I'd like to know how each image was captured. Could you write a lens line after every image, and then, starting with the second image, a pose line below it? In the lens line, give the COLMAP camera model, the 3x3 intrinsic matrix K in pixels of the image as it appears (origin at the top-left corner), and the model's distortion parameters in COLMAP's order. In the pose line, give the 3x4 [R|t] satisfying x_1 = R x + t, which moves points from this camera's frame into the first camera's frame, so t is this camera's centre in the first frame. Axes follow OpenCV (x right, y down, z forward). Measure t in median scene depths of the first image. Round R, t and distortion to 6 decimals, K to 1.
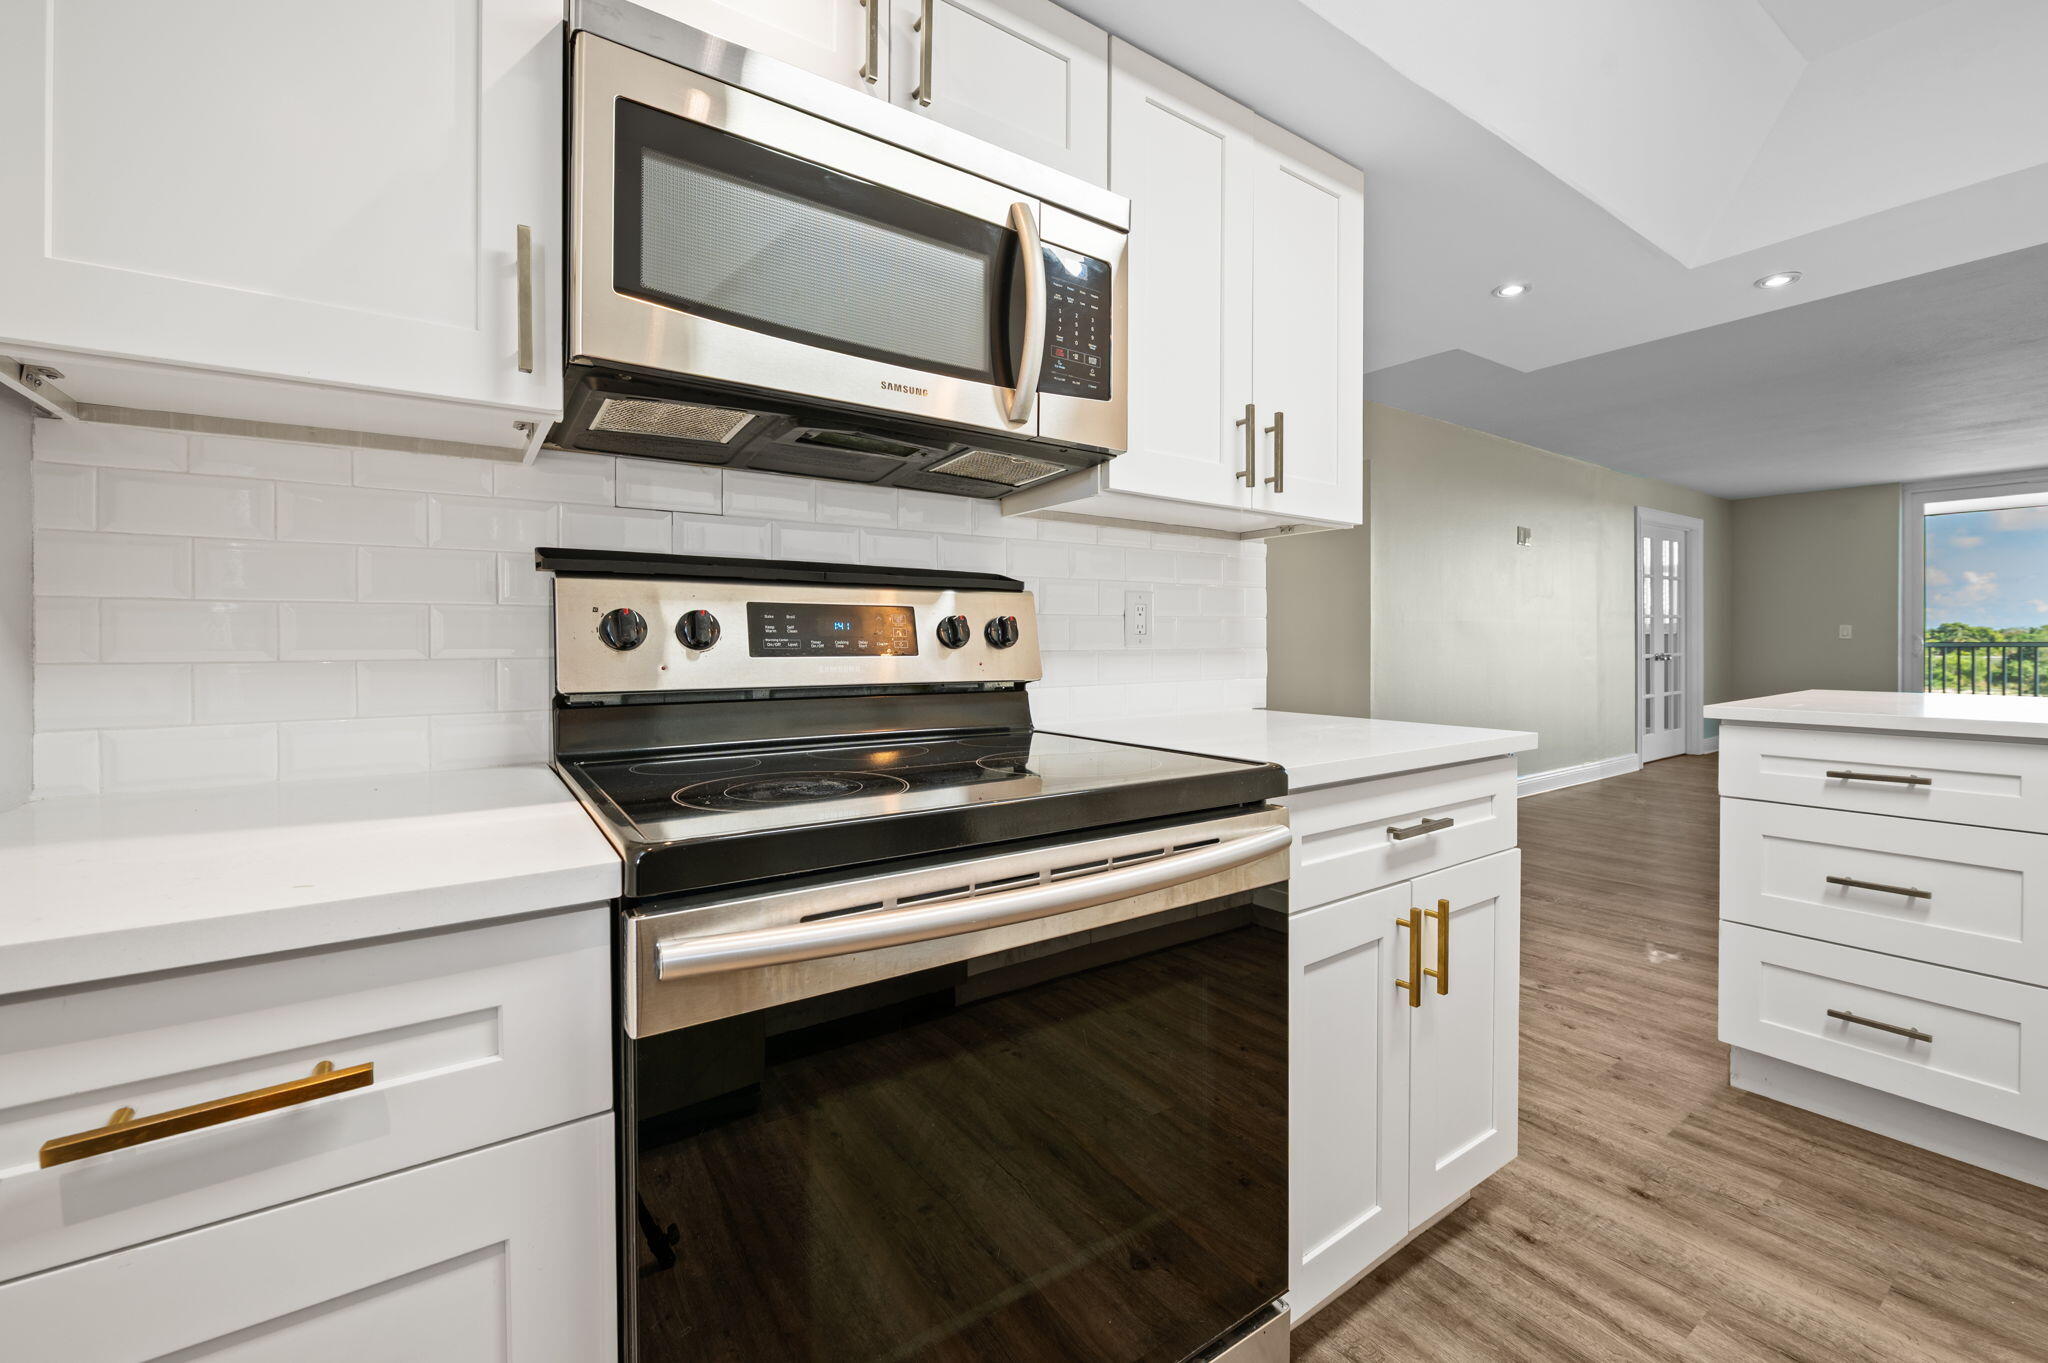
lens RADIAL K [[816.5, 0, 1019.3], [0, 816.5, 648.6], [0, 0, 1]] dist [-0.008495, -0.000177]
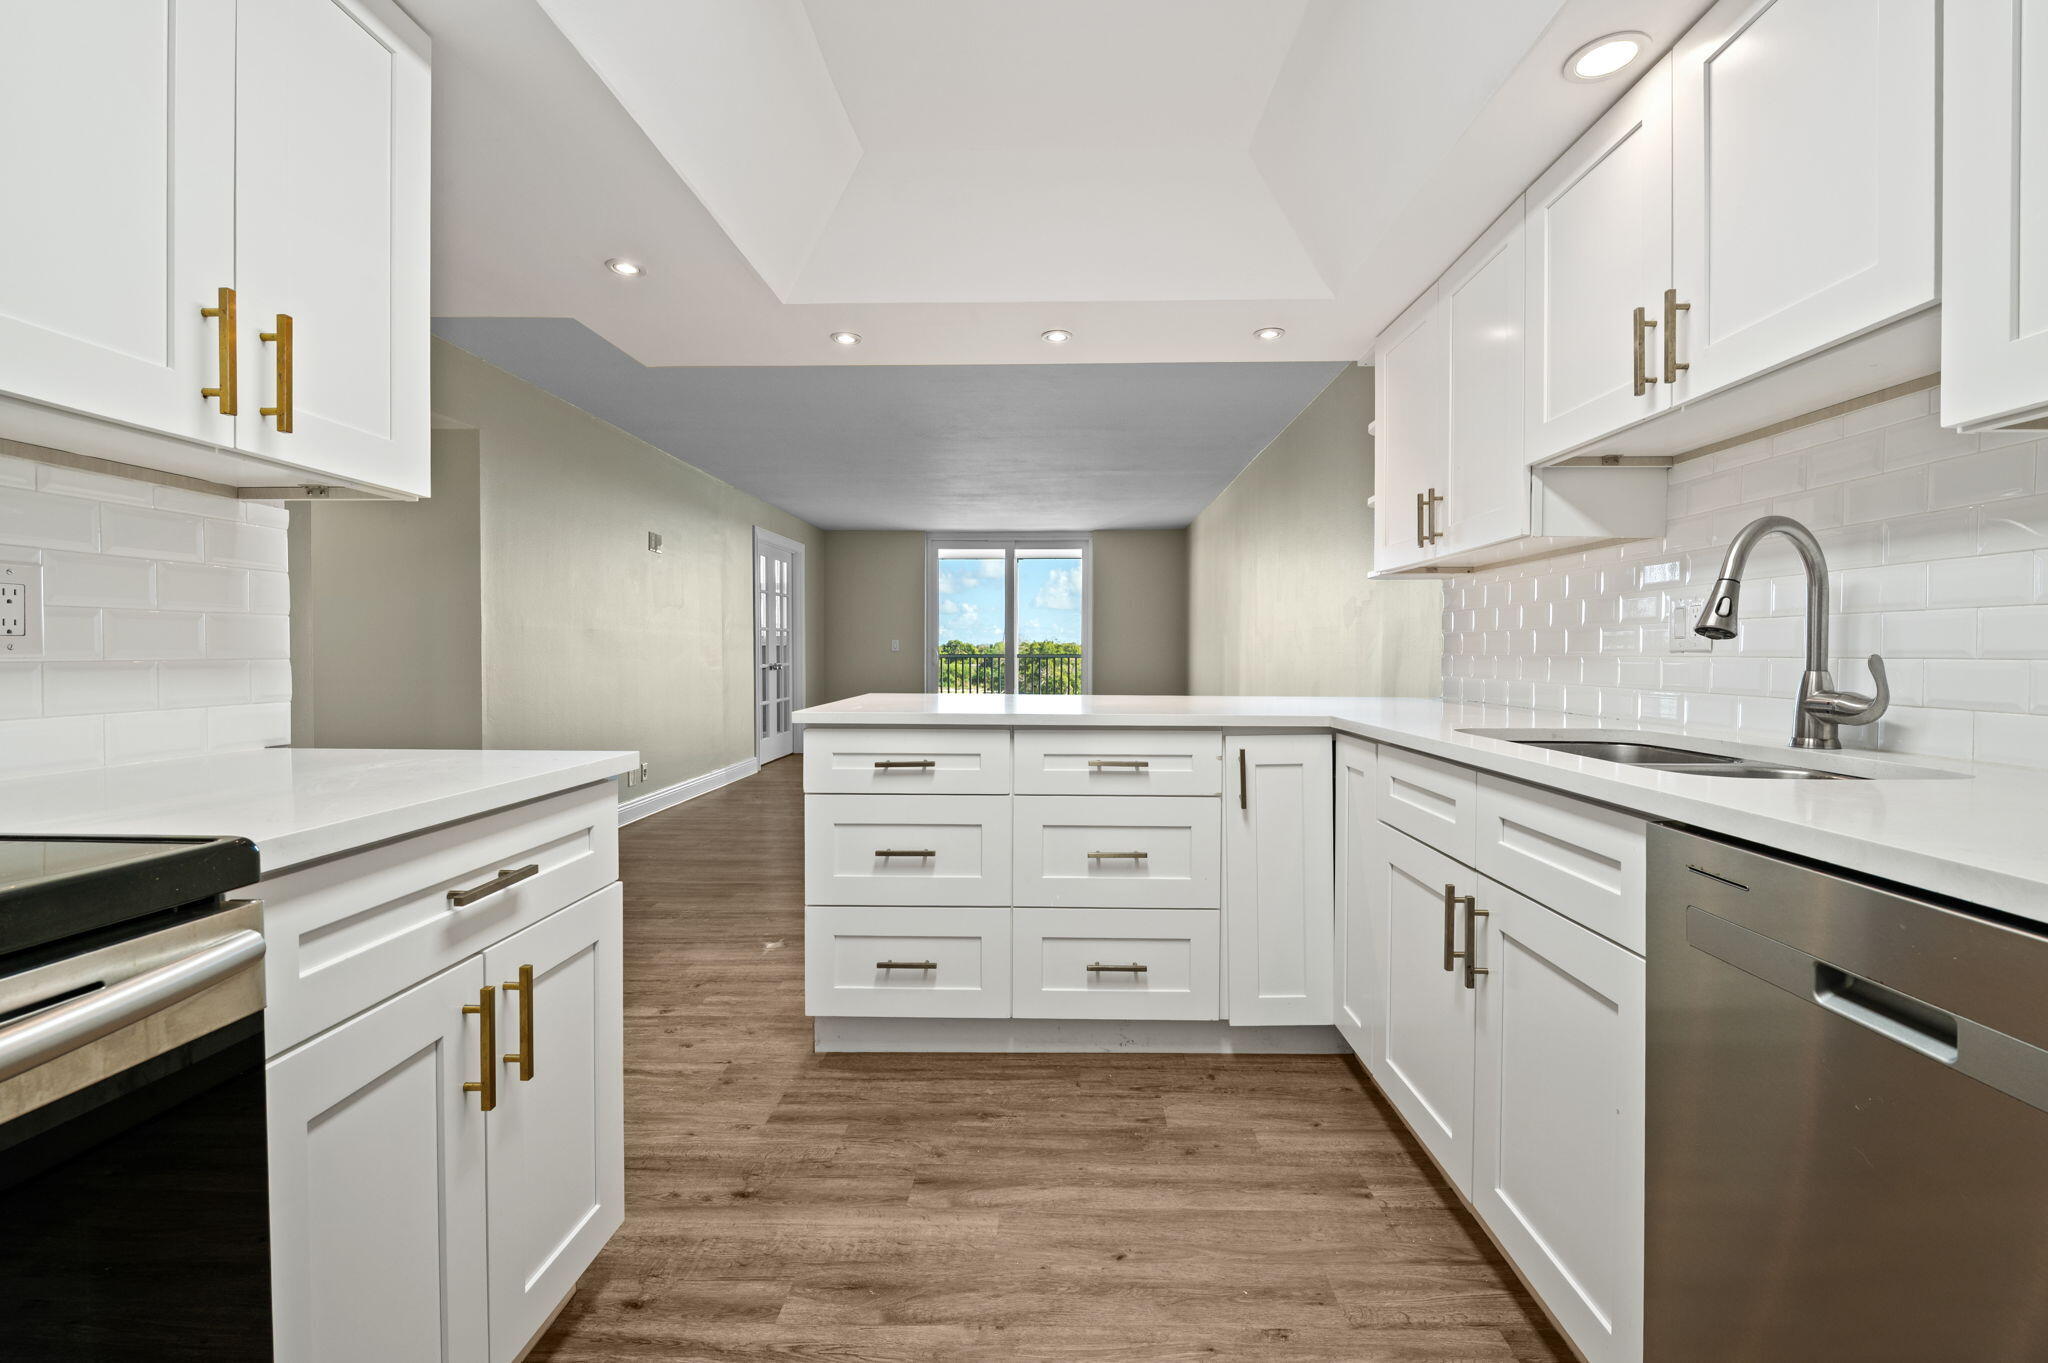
lens RADIAL K [[852.4, 0, 1042.3], [0, 852.4, 676.9], [0, 0, 1]] dist [-0.003571, -0.000419]
pose [[0.579867, -0.018072, 0.814511, 0.114656], [0.001050, 0.999770, 0.021434, -0.000253], [-0.814710, -0.011573, 0.579753, 0.071832]]
